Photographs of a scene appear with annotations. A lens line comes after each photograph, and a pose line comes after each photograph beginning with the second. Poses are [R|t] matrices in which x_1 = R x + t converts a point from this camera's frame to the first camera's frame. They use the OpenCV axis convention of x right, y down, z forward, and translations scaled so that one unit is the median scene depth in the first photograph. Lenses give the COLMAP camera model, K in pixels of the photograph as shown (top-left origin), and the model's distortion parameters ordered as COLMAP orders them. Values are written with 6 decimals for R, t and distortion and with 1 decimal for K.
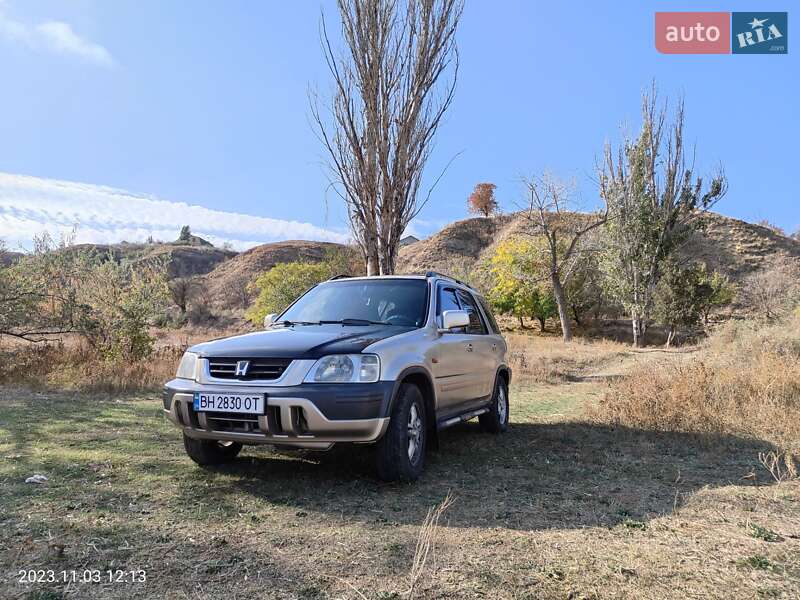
lens RADIAL K [[559.0, 0, 397.6], [0, 559.0, 303.3], [0, 0, 1]] dist [0.010068, 0.002572]
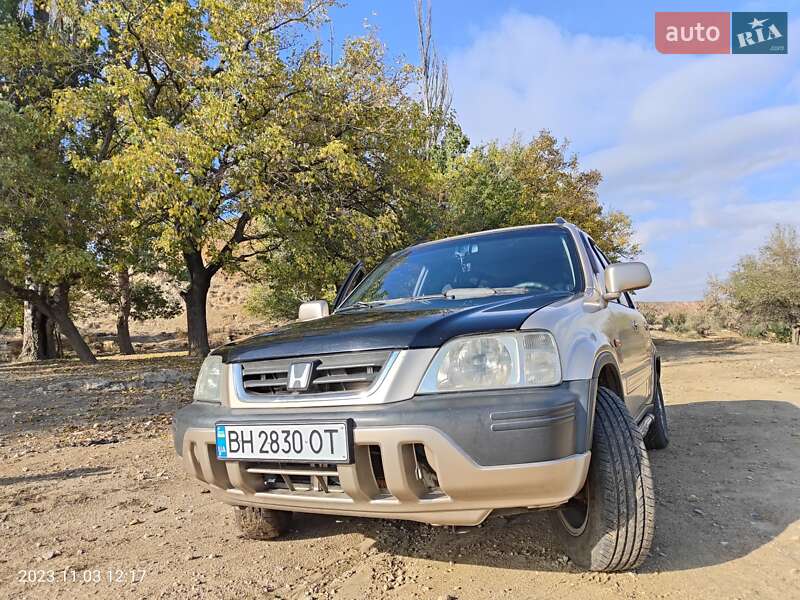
lens RADIAL K [[559.9, 0, 400.0], [0, 559.9, 300.0], [0, 0, 1]] dist [0.015794, -0.004822]
pose [[0.993770, -0.077922, -0.079681, -0.136189], [0.076290, 0.996813, -0.023335, 0.065746], [0.081245, 0.017111, 0.996547, 0.479244]]
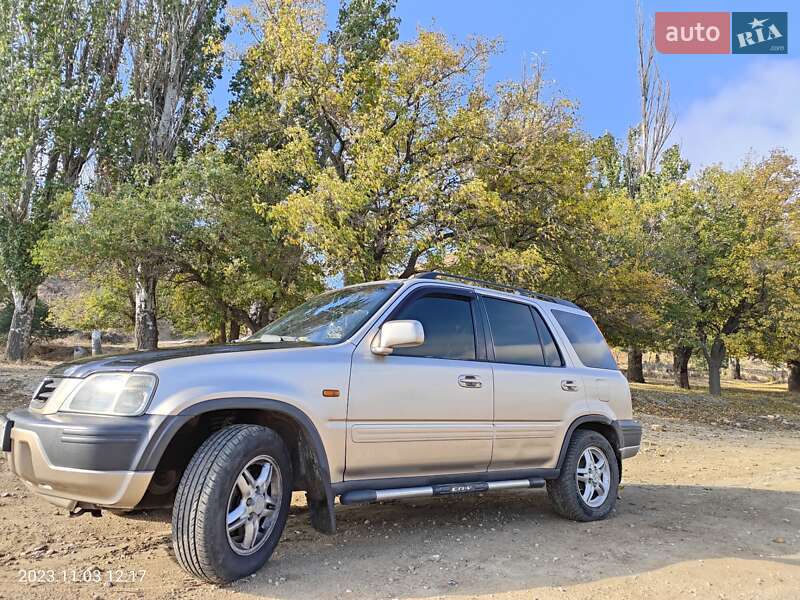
lens RADIAL K [[559.9, 0, 400.0], [0, 559.9, 300.0], [0, 0, 1]] dist [0.015794, -0.004822]
pose [[0.872527, -0.044529, -0.486533, 0.568989], [-0.000294, 0.995790, -0.091666, 0.066135], [0.488566, 0.080124, 0.868840, 0.565949]]
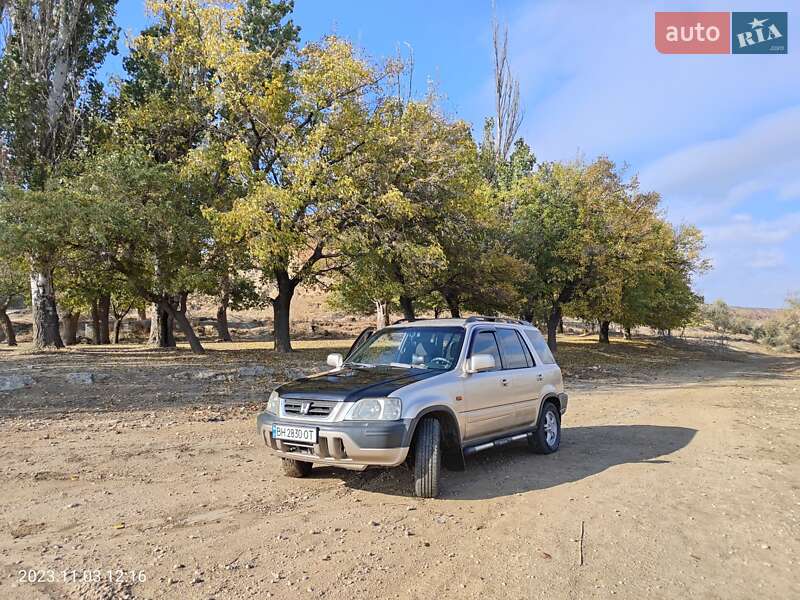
lens RADIAL K [[566.1, 0, 401.4], [0, 566.1, 296.2], [0, 0, 1]] dist [0.018847, -0.001210]
pose [[0.973682, -0.029047, -0.226051, 0.286443], [0.025823, 0.999518, -0.017208, -0.132143], [0.226442, 0.010918, 0.973964, -0.320778]]
